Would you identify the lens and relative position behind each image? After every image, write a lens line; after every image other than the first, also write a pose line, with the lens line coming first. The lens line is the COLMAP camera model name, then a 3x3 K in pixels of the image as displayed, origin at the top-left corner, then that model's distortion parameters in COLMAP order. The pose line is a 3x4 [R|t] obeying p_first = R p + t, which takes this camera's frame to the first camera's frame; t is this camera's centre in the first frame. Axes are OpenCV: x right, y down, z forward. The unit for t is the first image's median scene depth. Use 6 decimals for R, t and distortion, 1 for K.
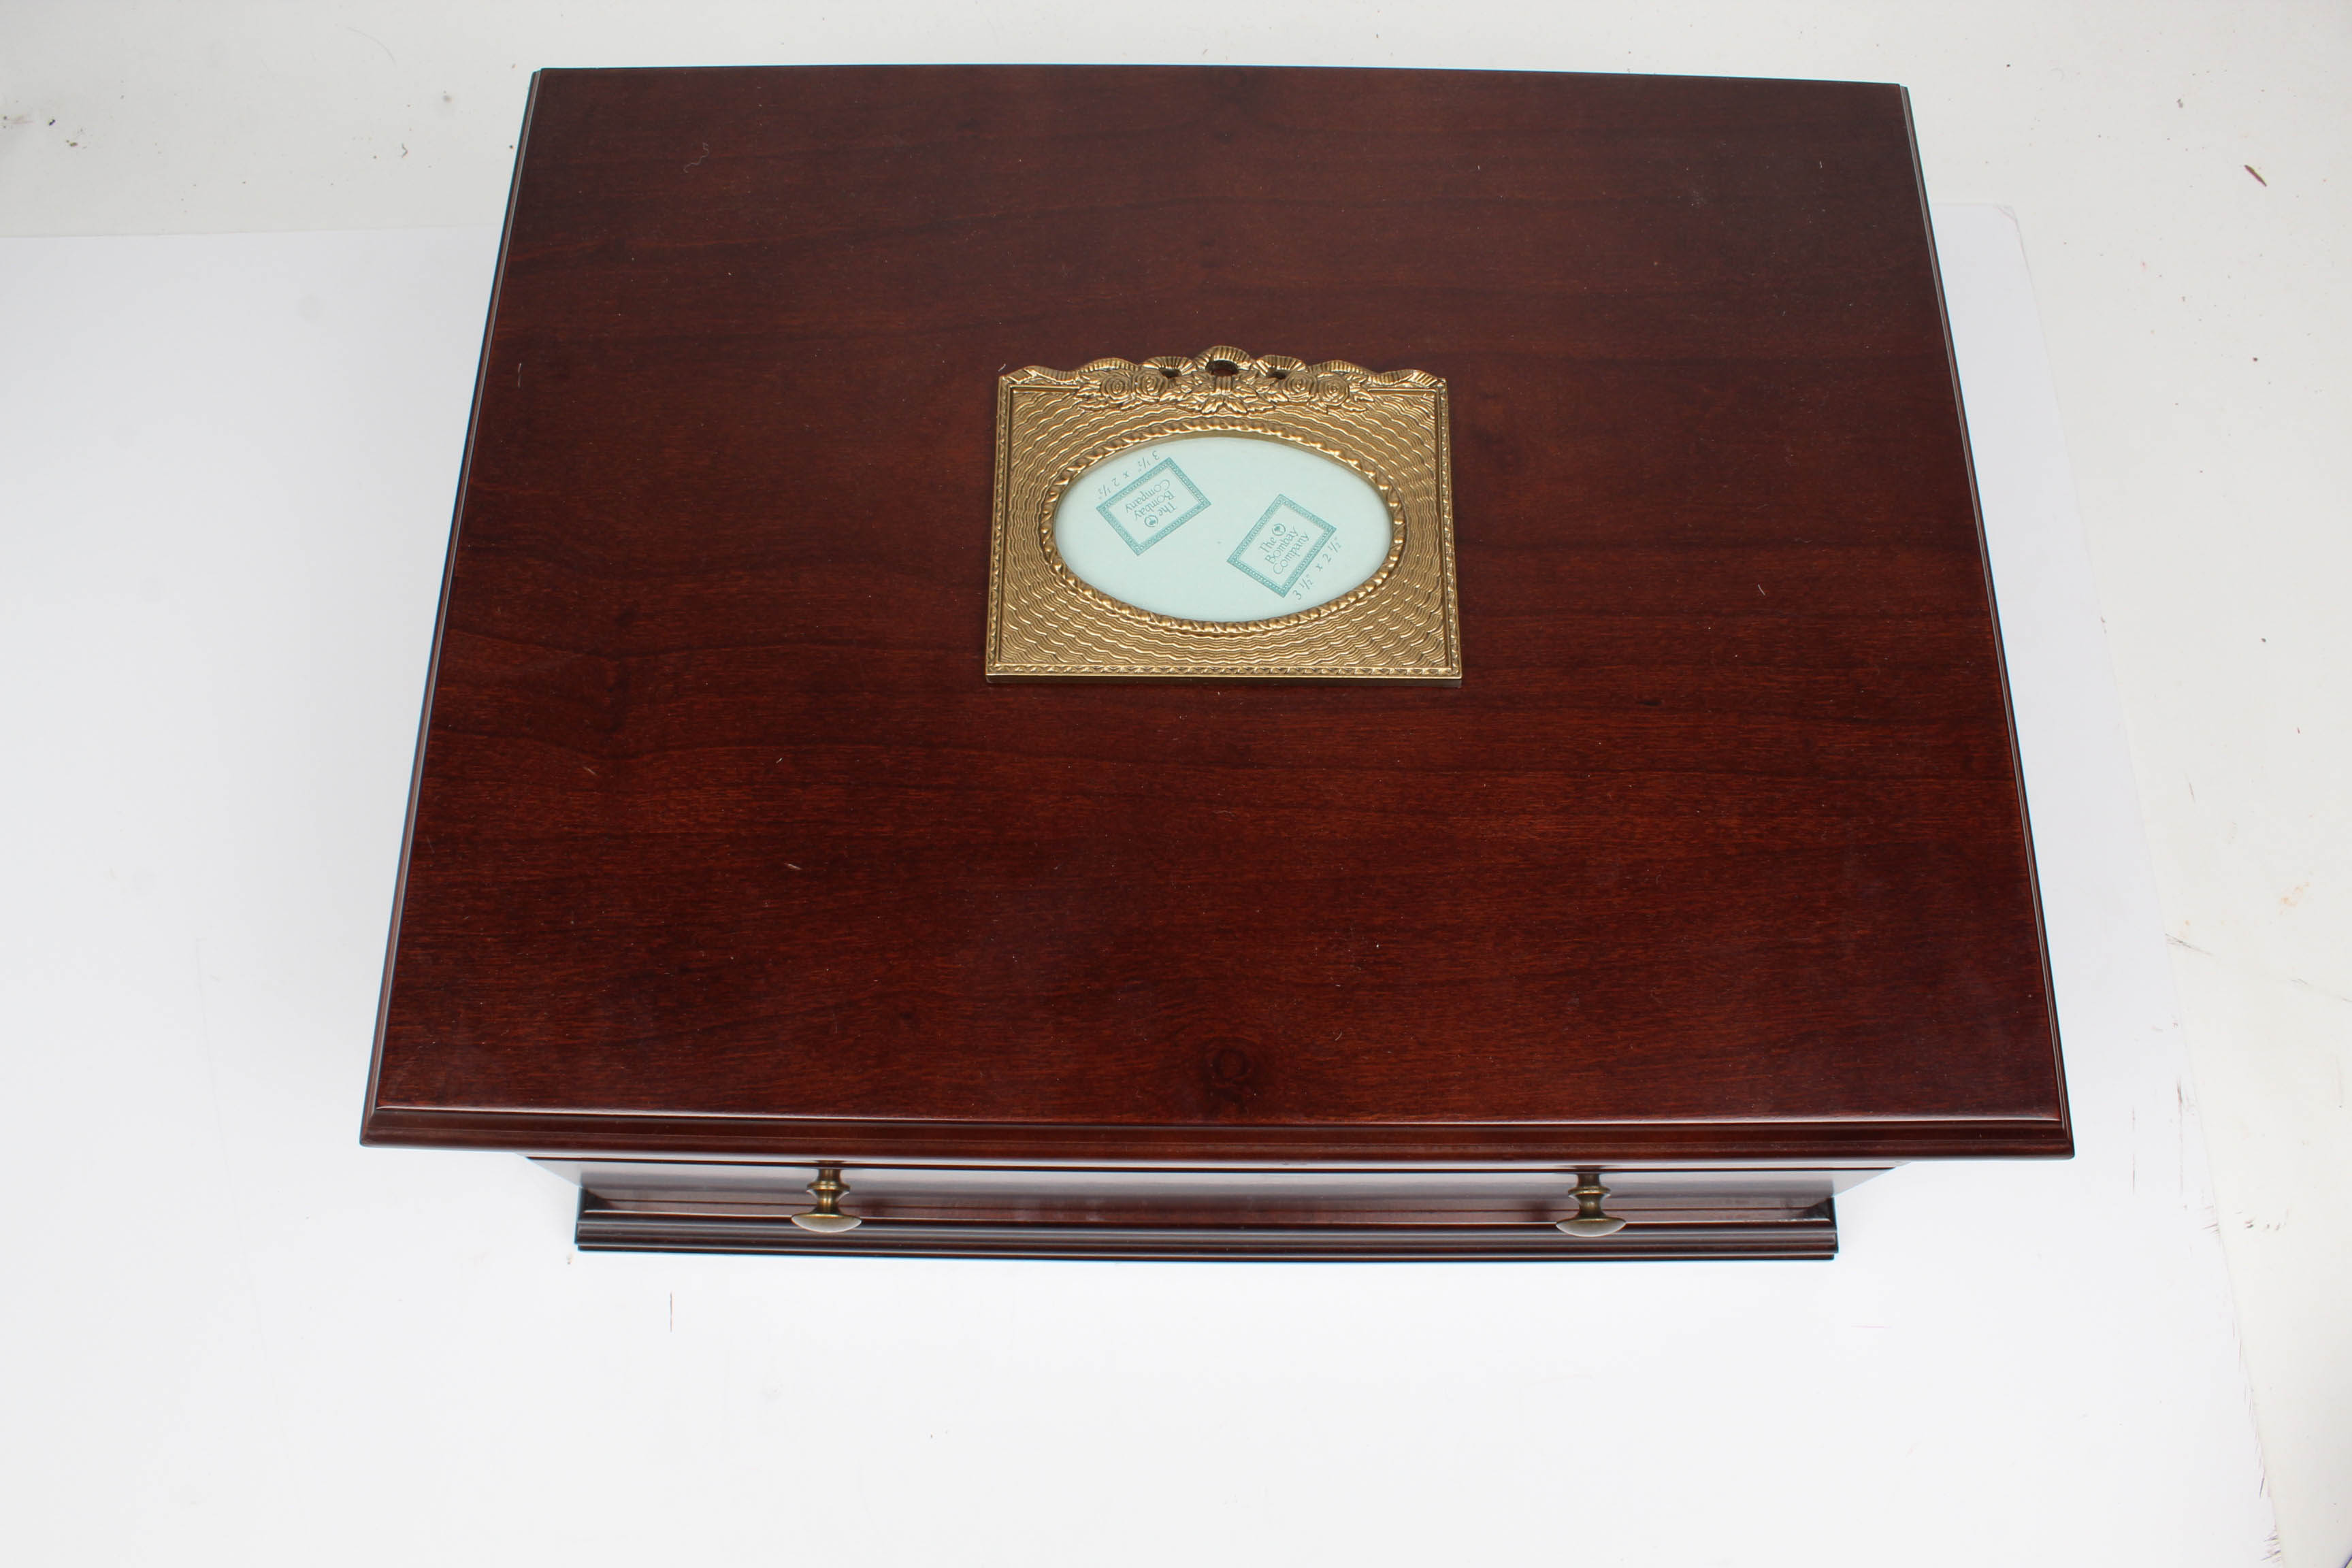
lens RADIAL K [[1917.5, 0, 1176.0], [0, 1917.5, 784.0], [0, 0, 1]] dist [-0.174607, 0.142282]
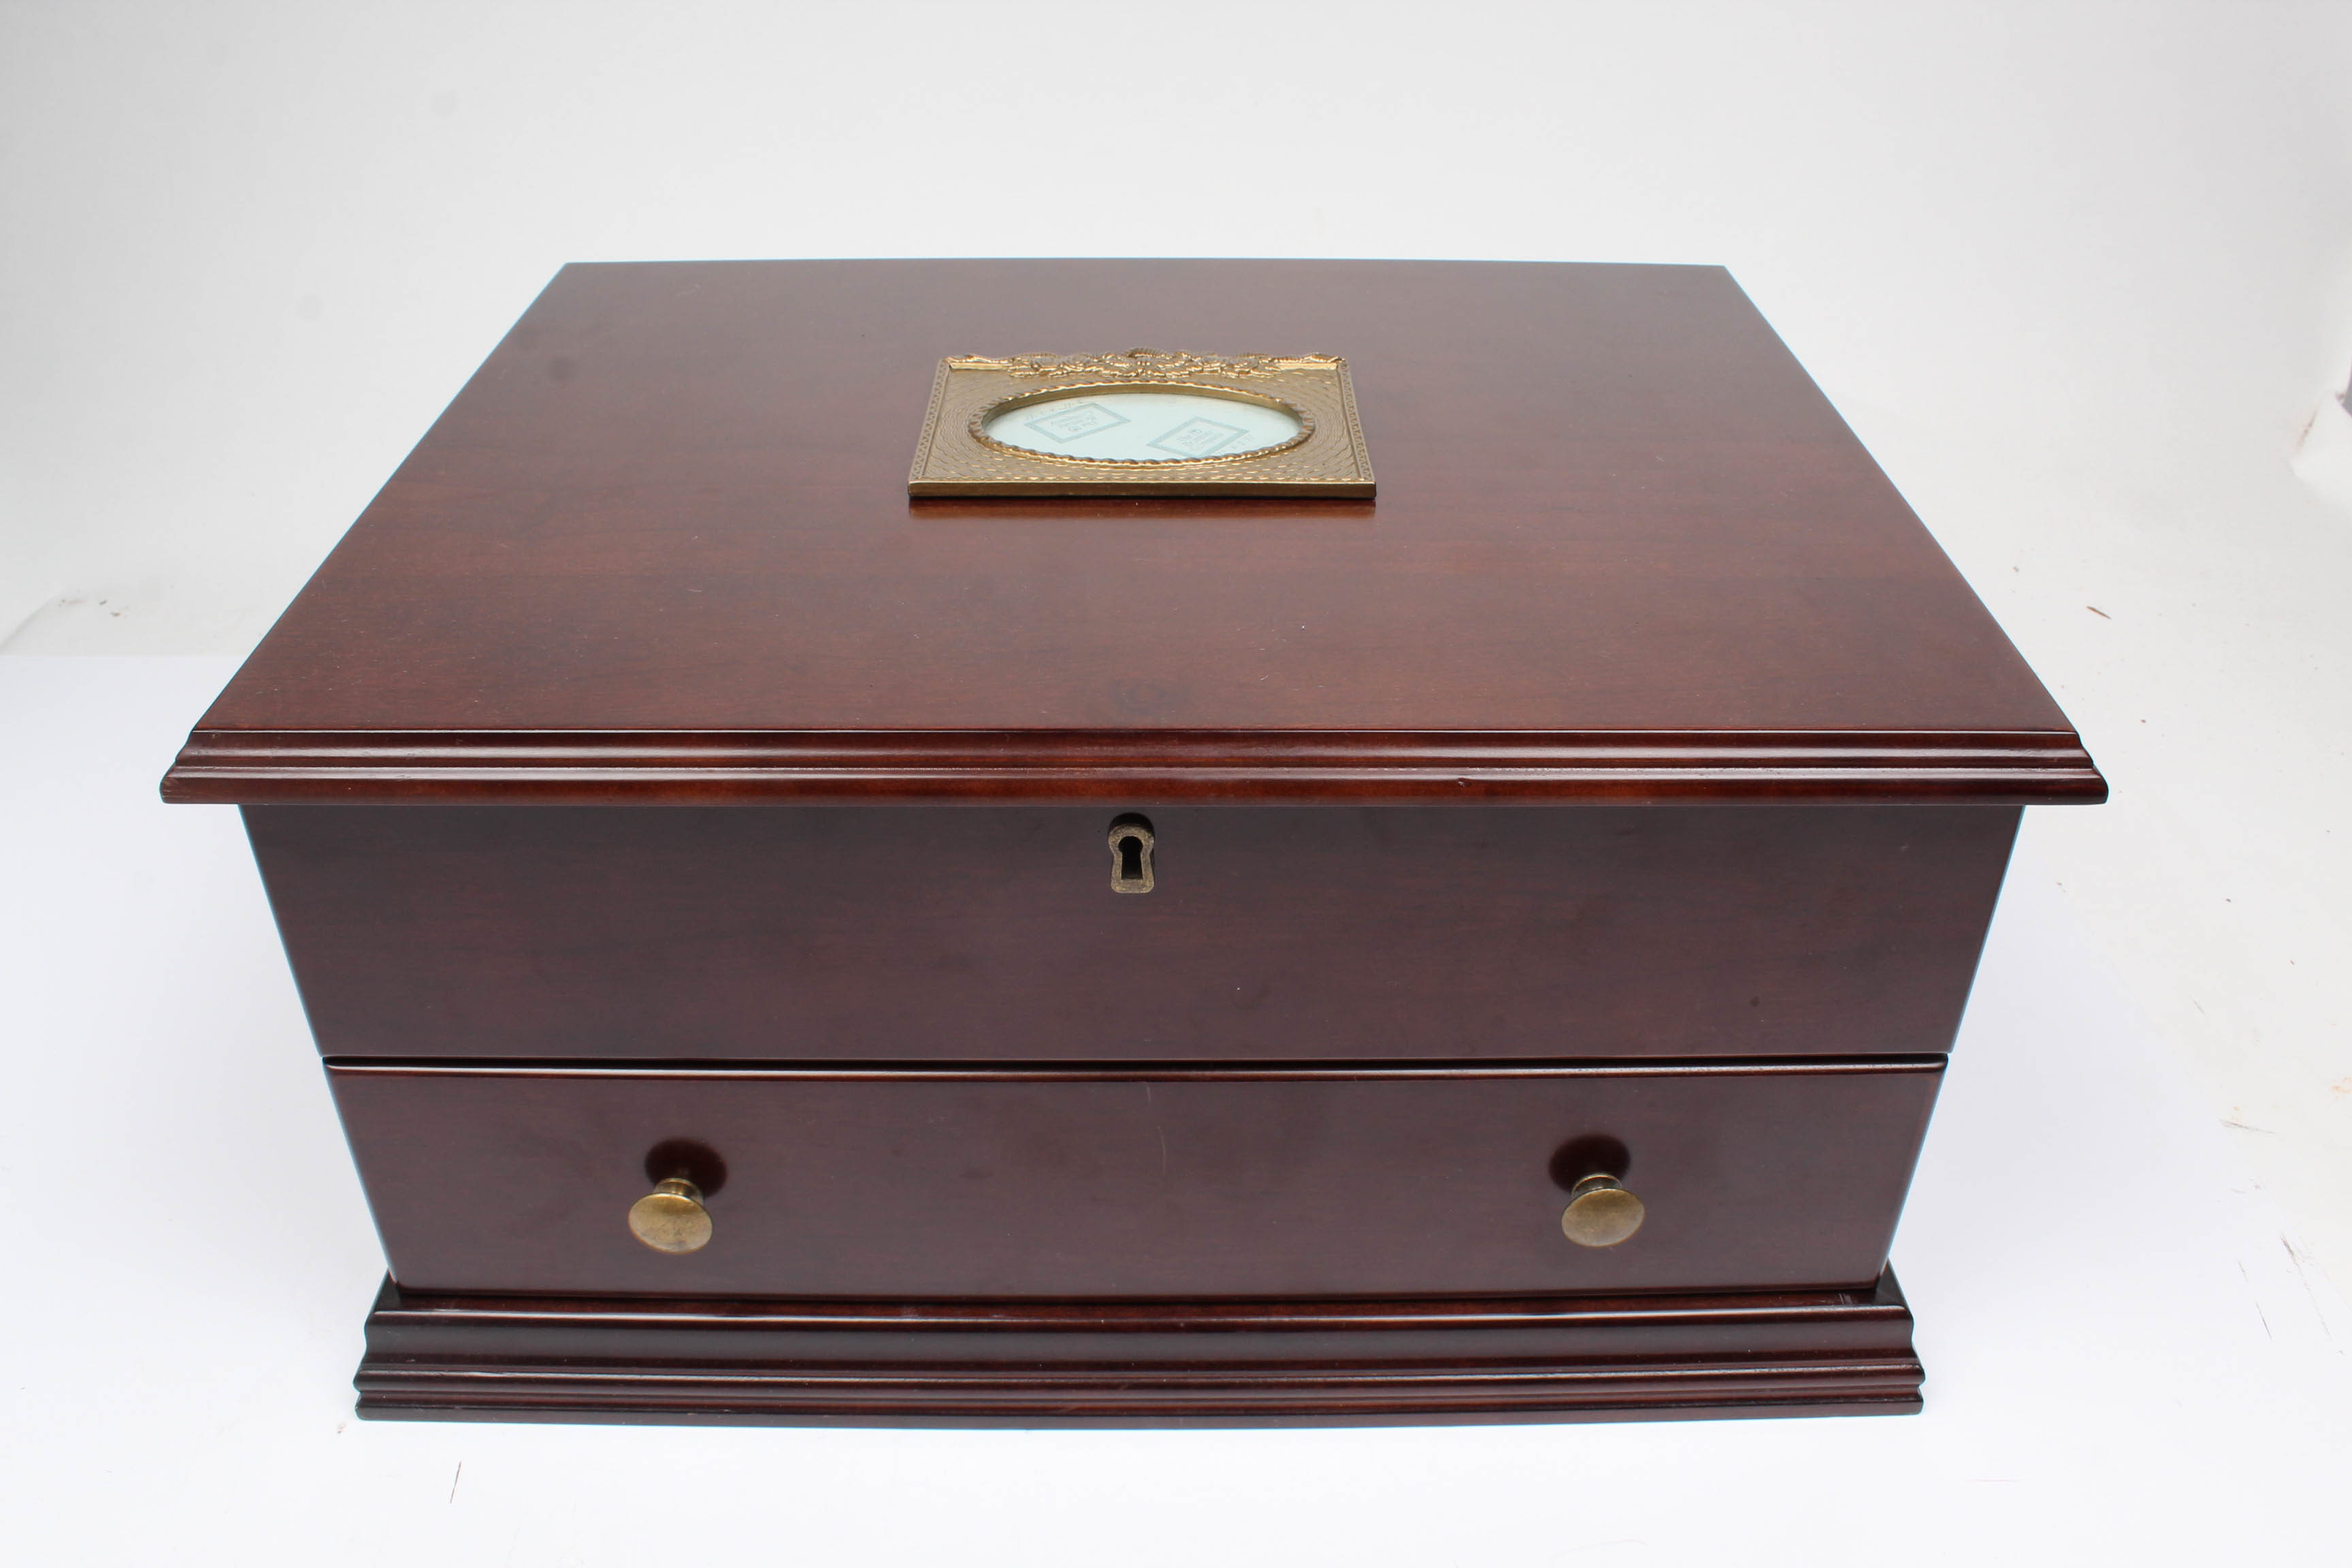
lens RADIAL K [[1917.5, 0, 1176.0], [0, 1917.5, 784.0], [0, 0, 1]] dist [-0.174607, 0.142282]
pose [[0.999897, -0.004211, 0.013736, 0.027460], [0.011363, 0.816848, -0.576741, 0.626445], [-0.008791, 0.576837, 0.816812, 0.250062]]
